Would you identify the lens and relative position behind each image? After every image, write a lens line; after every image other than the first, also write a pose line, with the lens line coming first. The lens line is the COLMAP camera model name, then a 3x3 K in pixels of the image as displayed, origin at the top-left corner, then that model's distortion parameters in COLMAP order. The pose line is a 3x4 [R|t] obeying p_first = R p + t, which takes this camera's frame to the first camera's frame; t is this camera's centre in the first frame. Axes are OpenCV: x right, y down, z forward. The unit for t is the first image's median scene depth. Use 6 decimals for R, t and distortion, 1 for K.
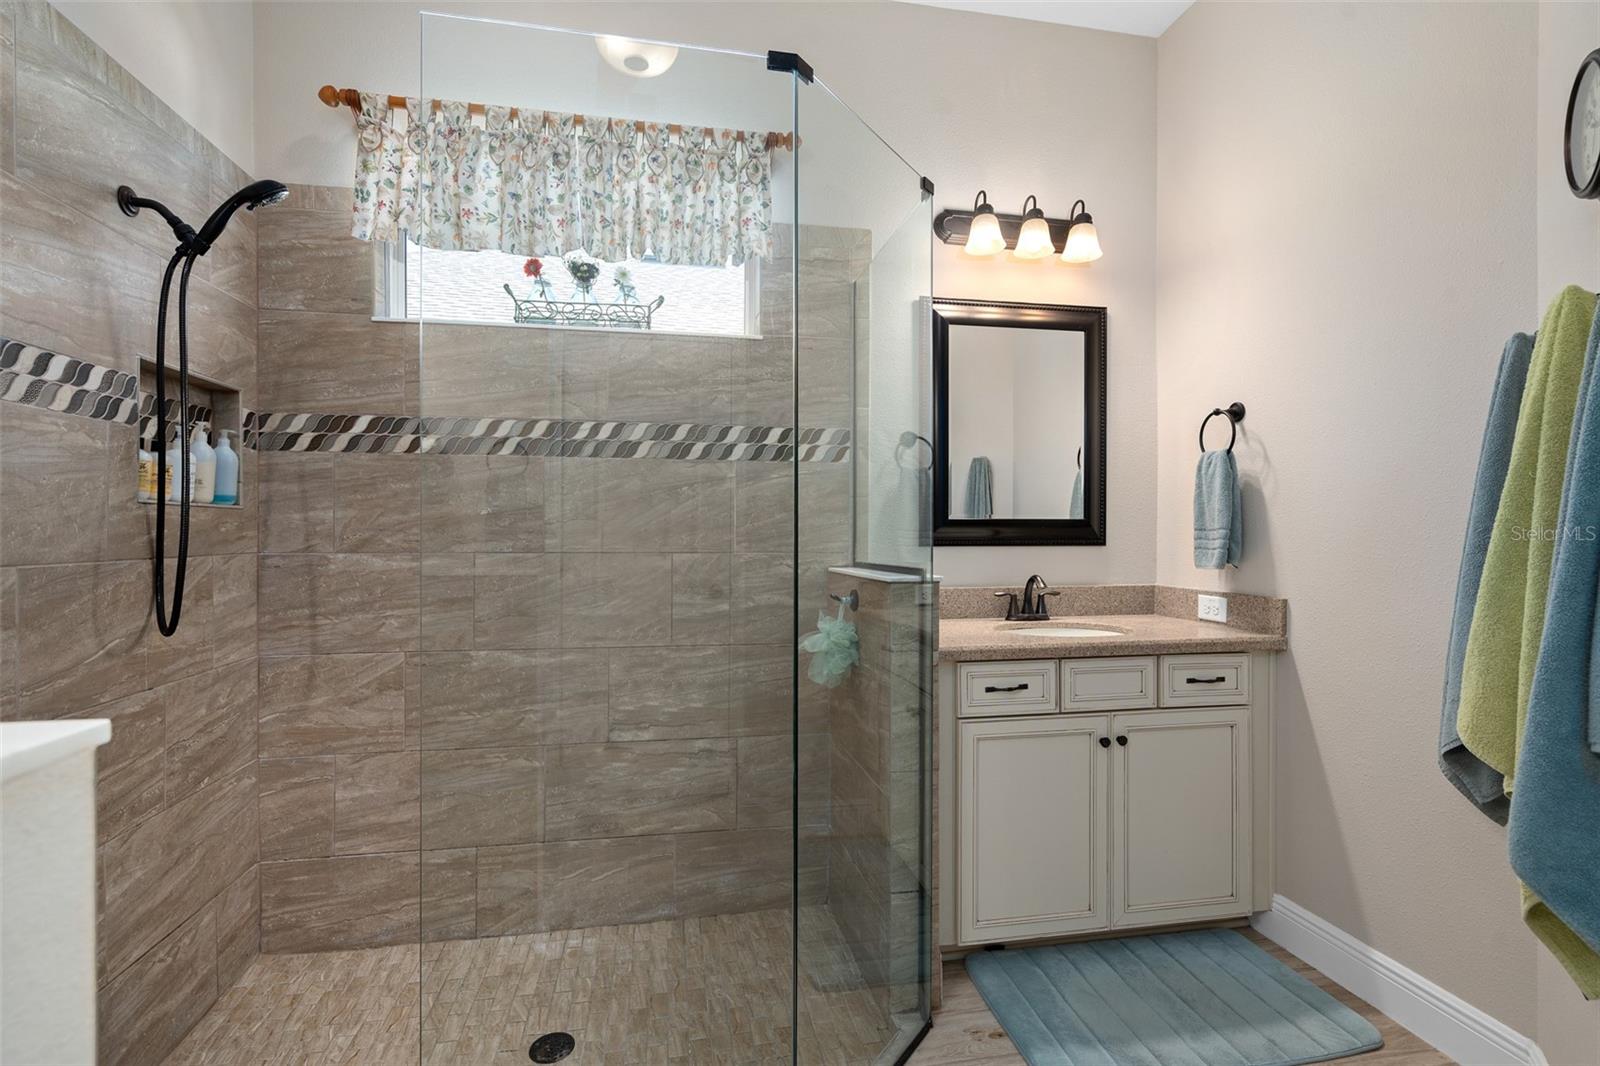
lens RADIAL K [[729.1, 0, 801.4], [0, 729.1, 534.6], [0, 0, 1]] dist [-0.006831, 0.001814]
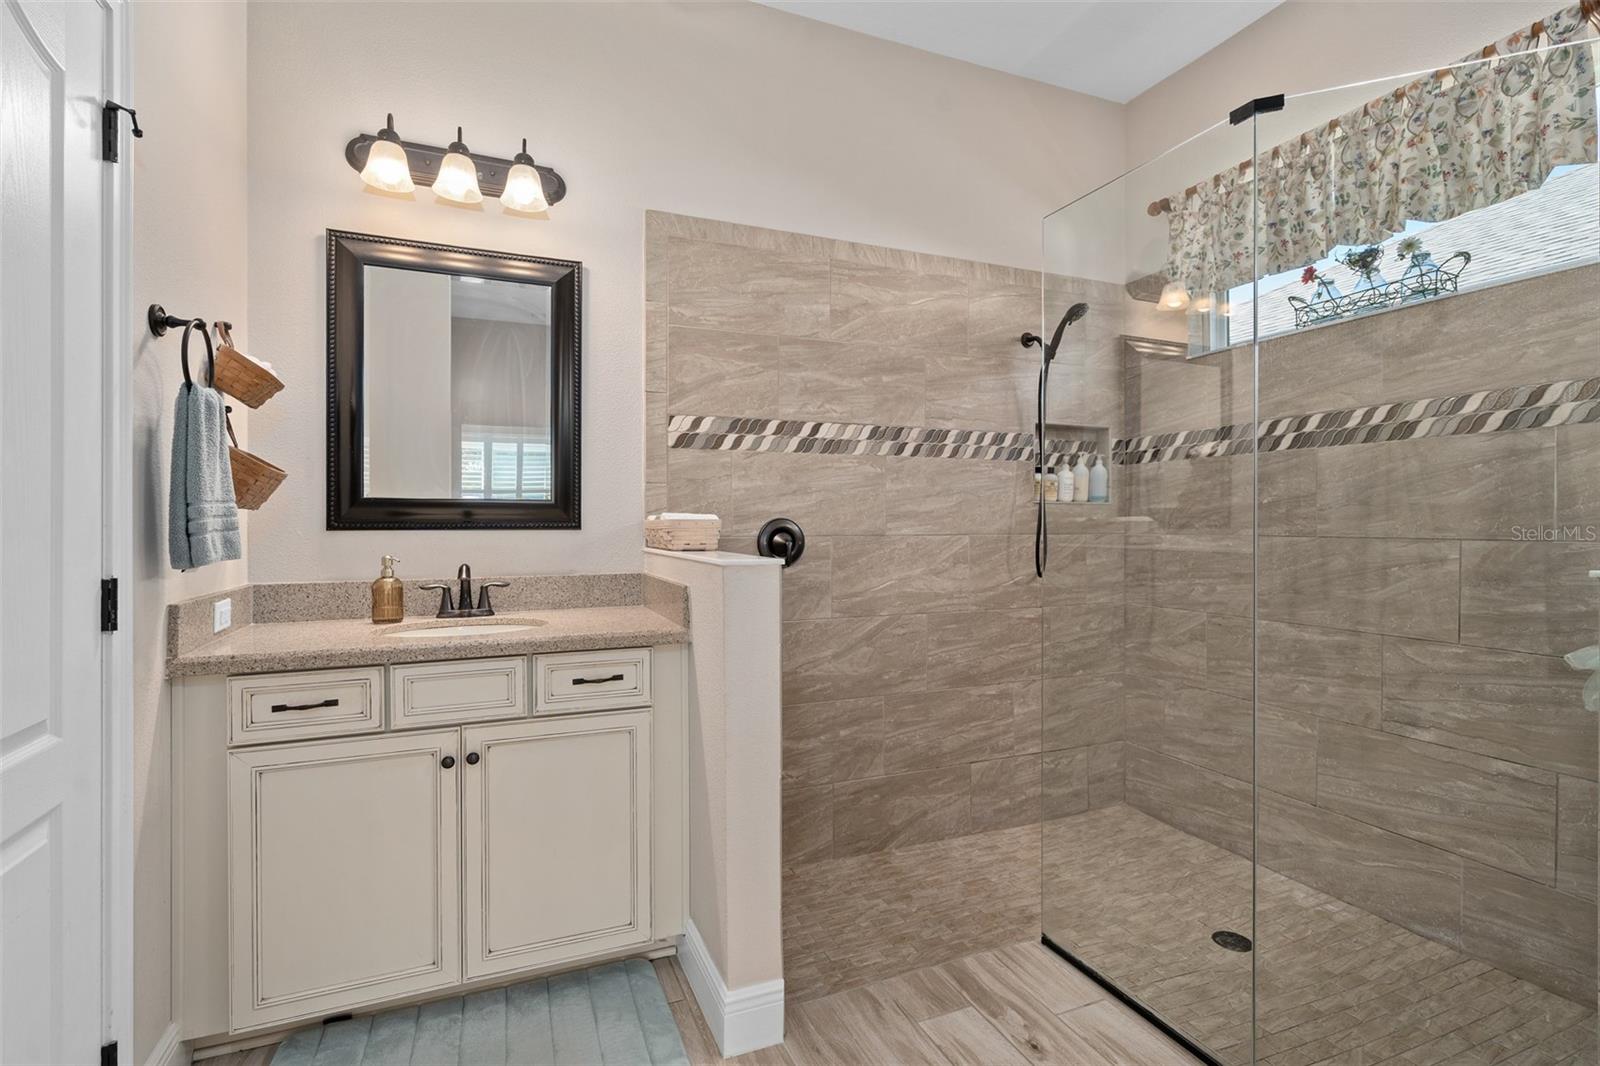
lens RADIAL K [[729.1, 0, 807.2], [0, 729.1, 528.9], [0, 0, 1]] dist [-0.006831, 0.001814]
pose [[0.228623, 0.004260, -0.973506, 0.542858], [-0.002158, 0.999990, 0.003869, 0.010771], [0.973513, 0.001217, 0.228630, 0.022436]]
